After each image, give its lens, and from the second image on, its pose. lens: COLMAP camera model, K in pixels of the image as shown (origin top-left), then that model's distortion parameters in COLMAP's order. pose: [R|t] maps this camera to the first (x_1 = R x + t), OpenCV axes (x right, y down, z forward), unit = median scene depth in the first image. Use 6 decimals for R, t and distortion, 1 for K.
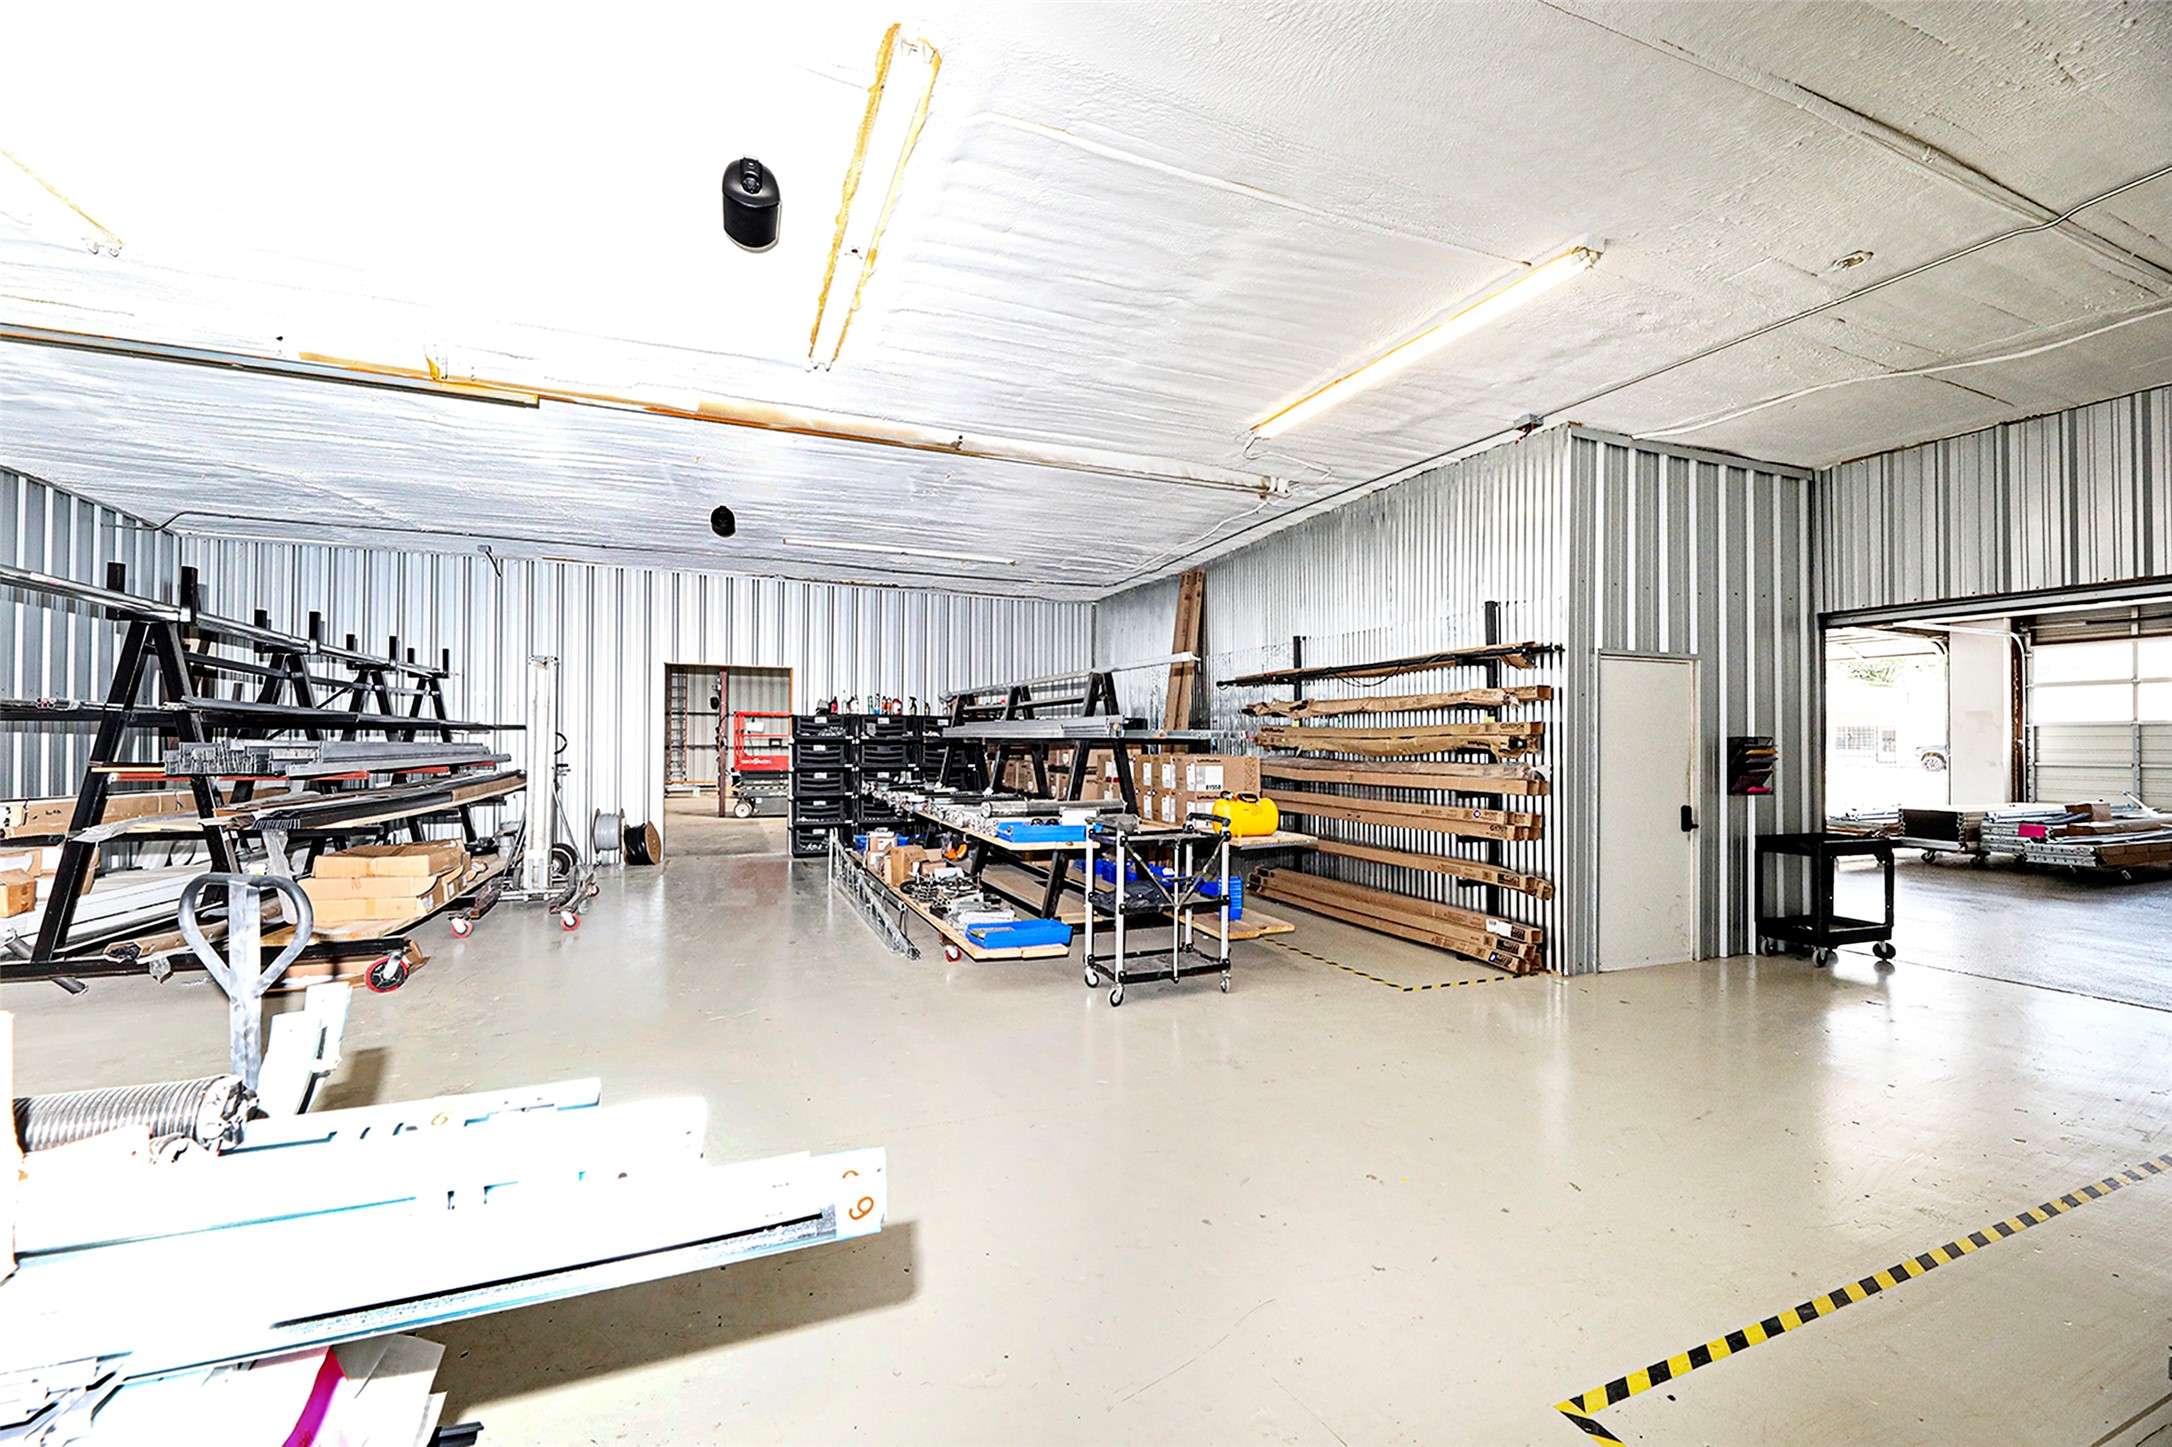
lens RADIAL K [[876.5, 0, 1093.3], [0, 876.5, 729.5], [0, 0, 1]] dist [0.000774, -0.002932]
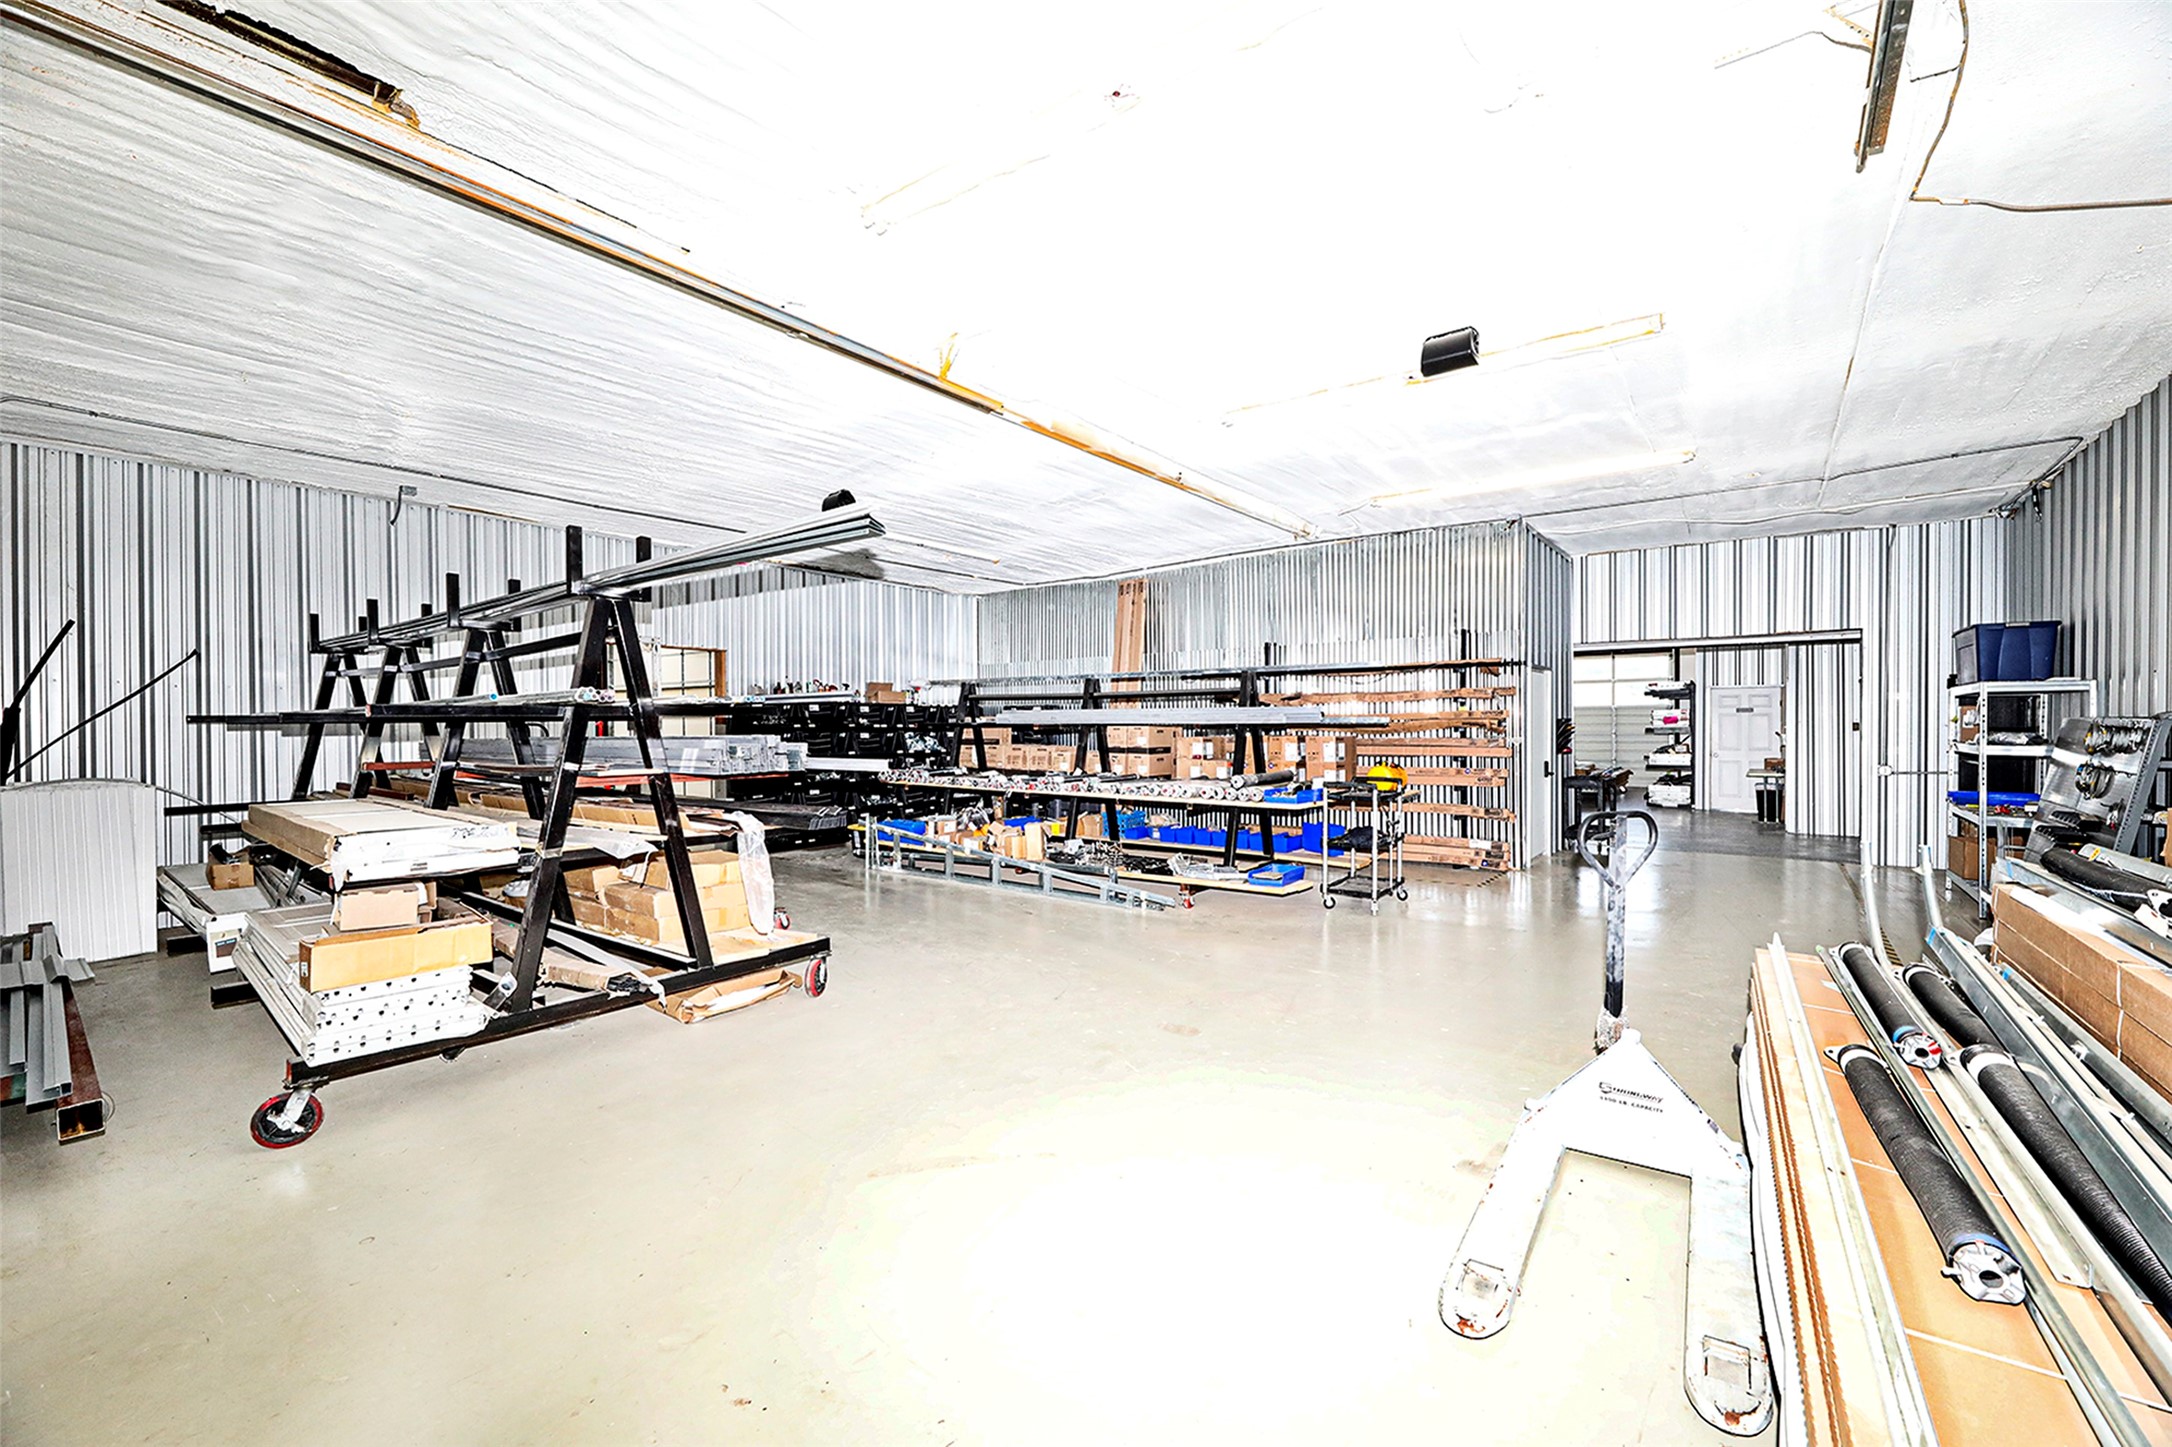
lens RADIAL K [[876.5, 0, 1068.6], [0, 876.5, 719.8], [0, 0, 1]] dist [0.000774, -0.002932]
pose [[0.870232, -0.007337, 0.492588, -0.825138], [0.003771, 0.999959, 0.008231, -0.005541], [-0.492628, -0.005305, 0.870224, 0.024749]]
